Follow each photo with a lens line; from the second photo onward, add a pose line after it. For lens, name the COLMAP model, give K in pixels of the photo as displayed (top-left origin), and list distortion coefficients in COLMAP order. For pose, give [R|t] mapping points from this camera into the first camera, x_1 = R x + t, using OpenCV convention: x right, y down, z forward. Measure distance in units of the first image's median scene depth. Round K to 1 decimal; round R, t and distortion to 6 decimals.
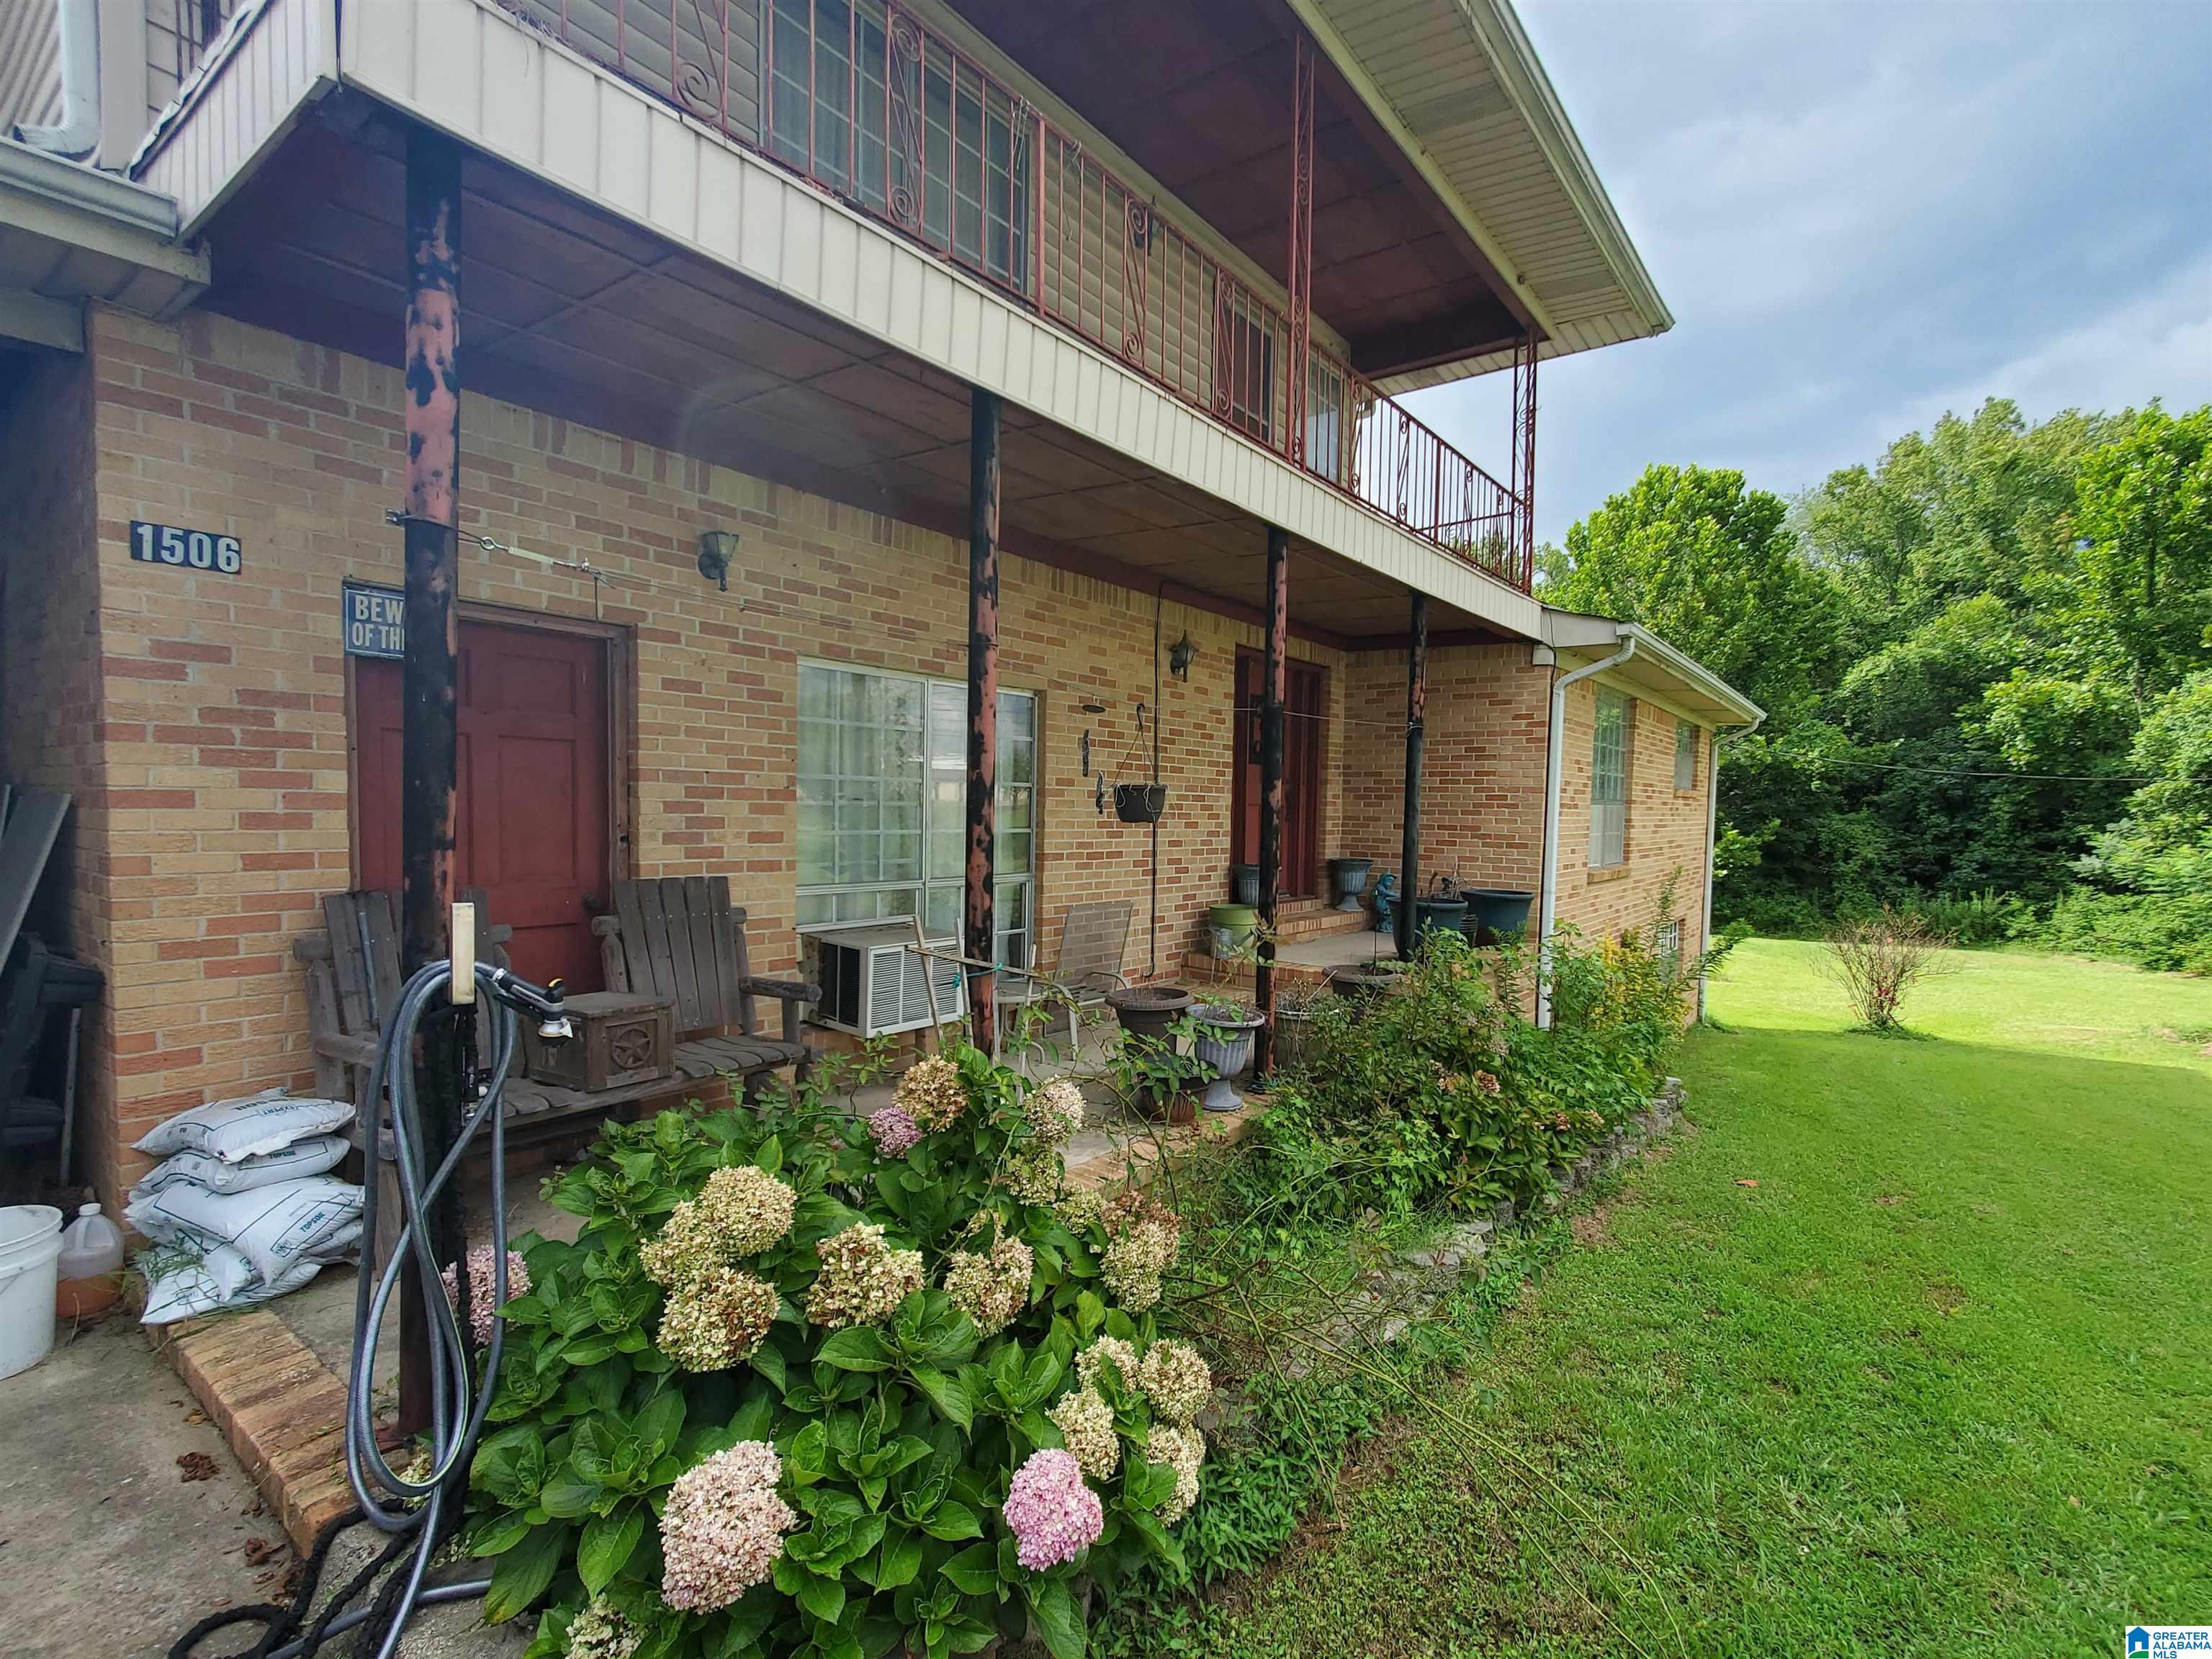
lens RADIAL K [[1057.5, 0, 1105.8], [0, 1057.5, 837.9], [0, 0, 1]] dist [0.000537, 0.000075]
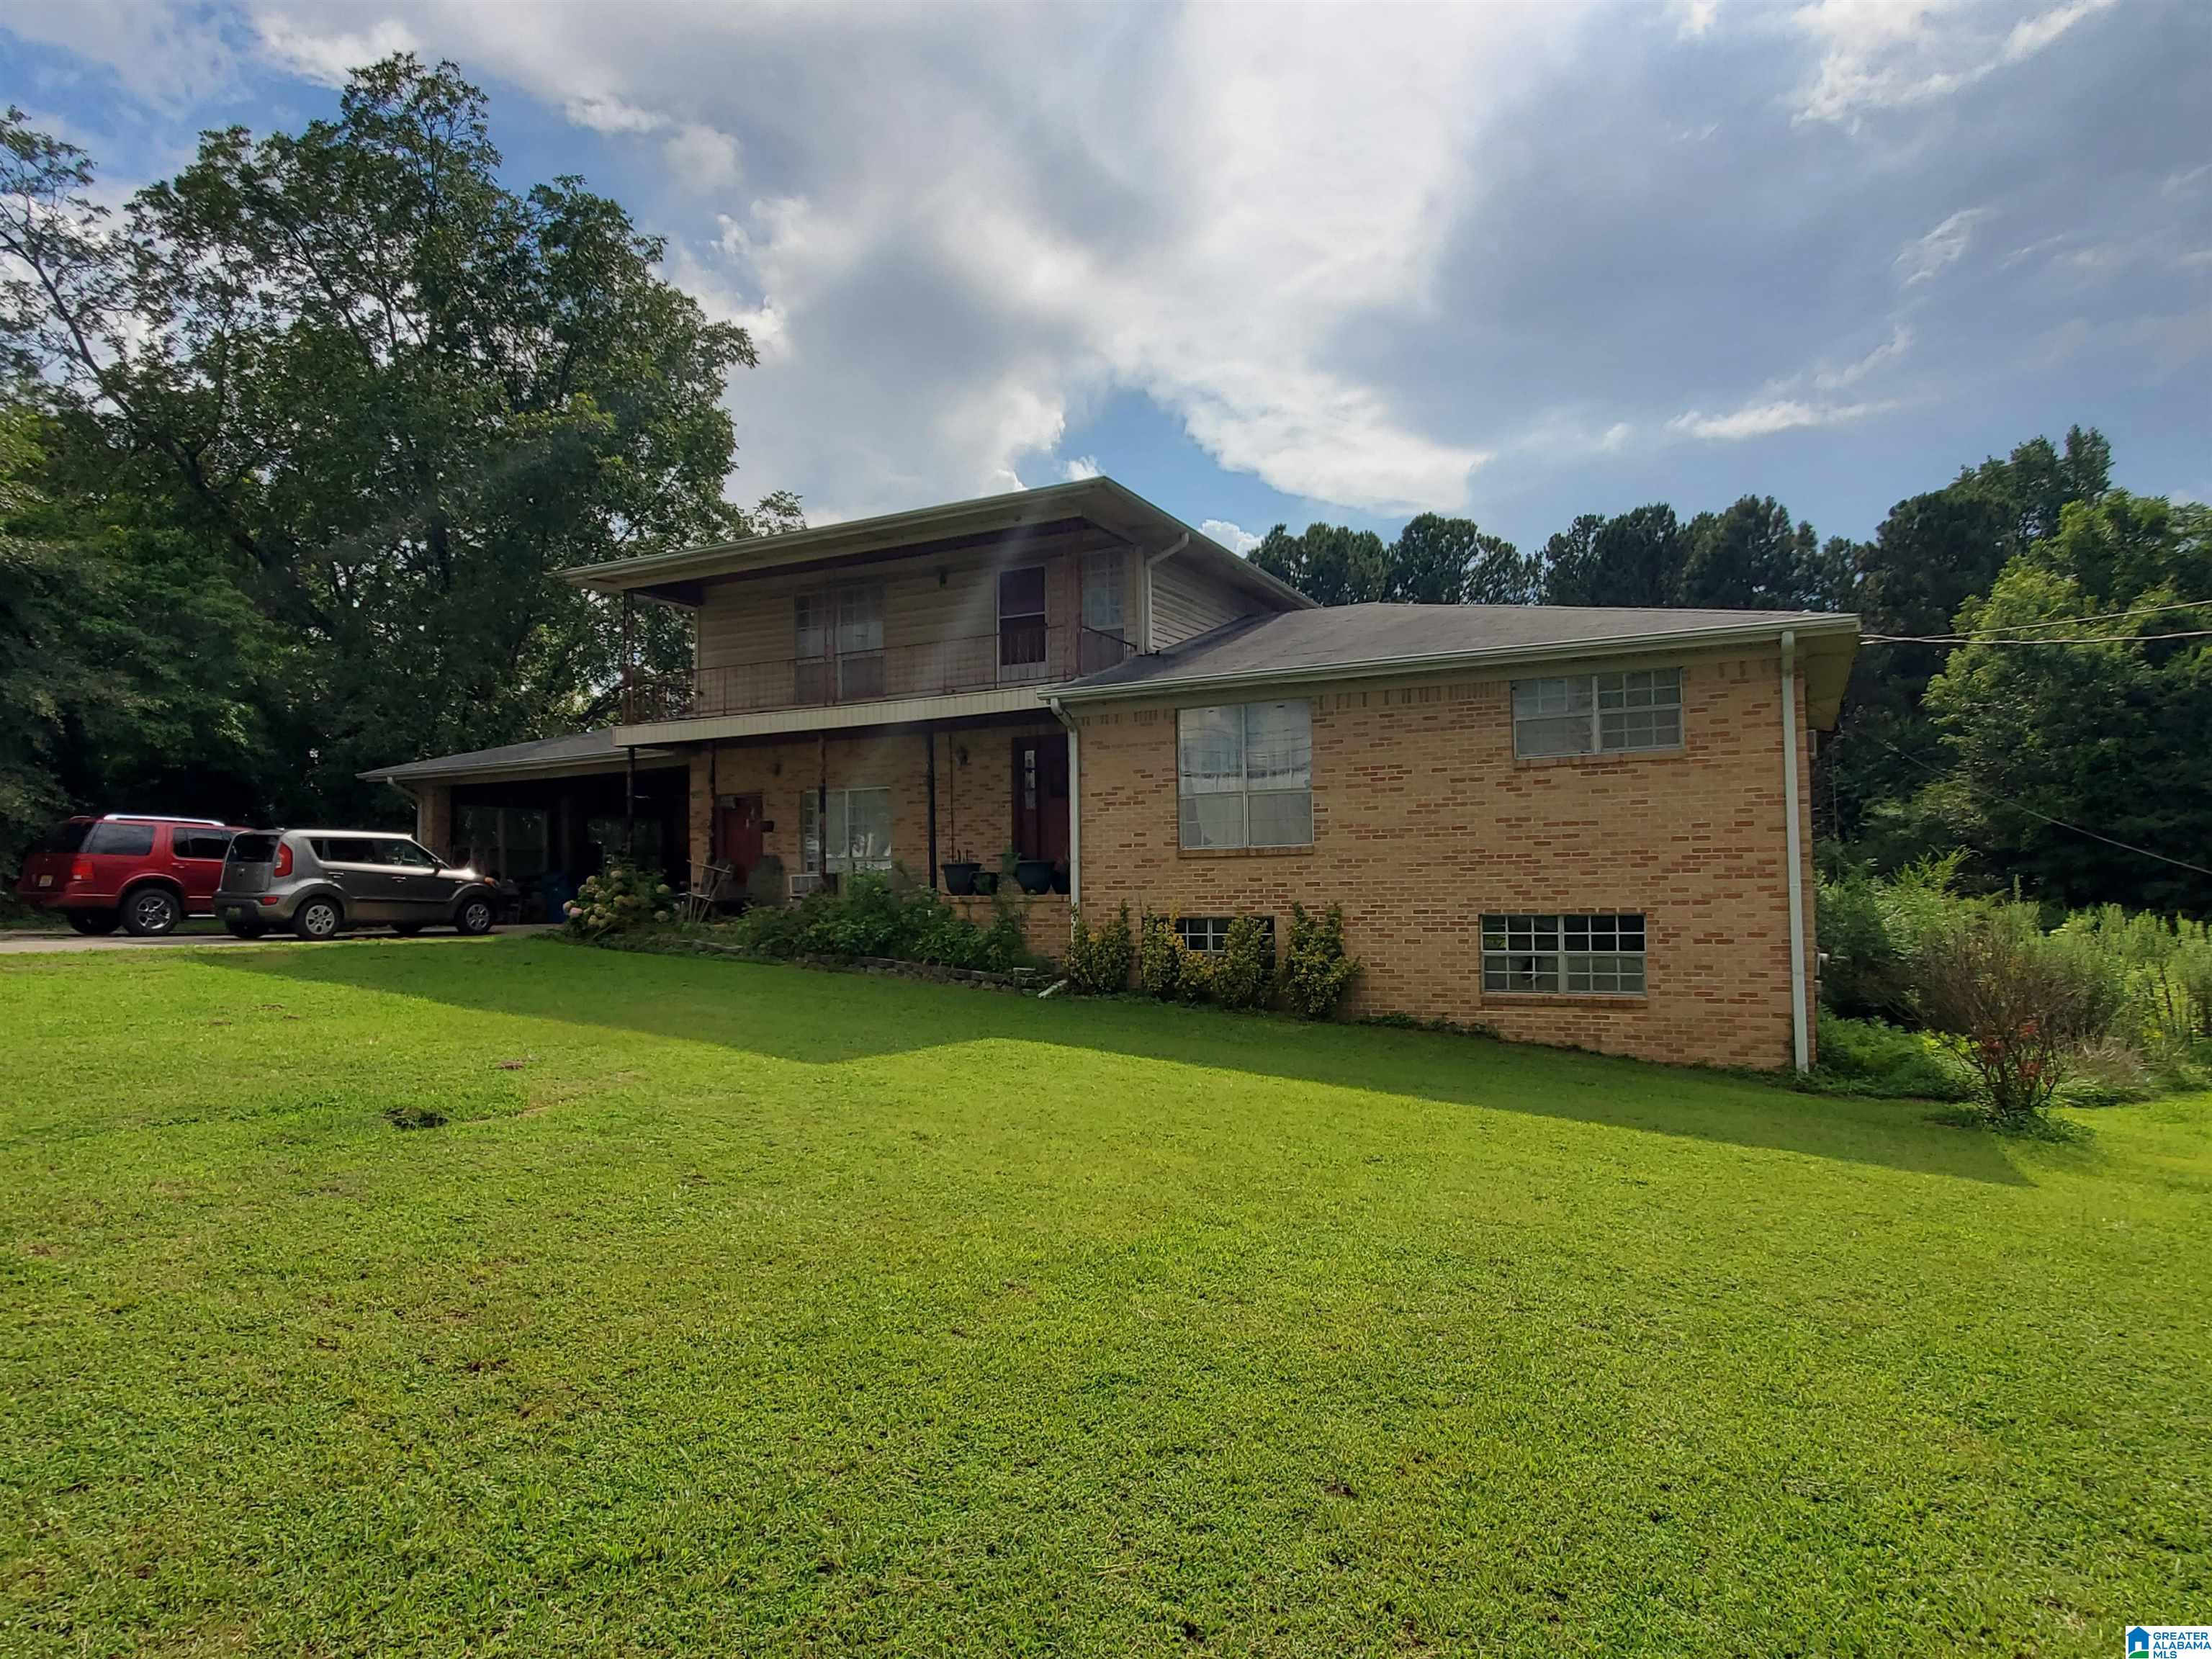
lens RADIAL K [[1057.5, 0, 1106.5], [0, 1057.5, 830.1], [0, 0, 1]] dist [0.000537, 0.000075]
pose [[0.260591, -0.055825, -0.963834, 2.076463], [0.001739, 0.998352, -0.057354, 0.096430], [0.965448, 0.013270, 0.260259, 0.690642]]
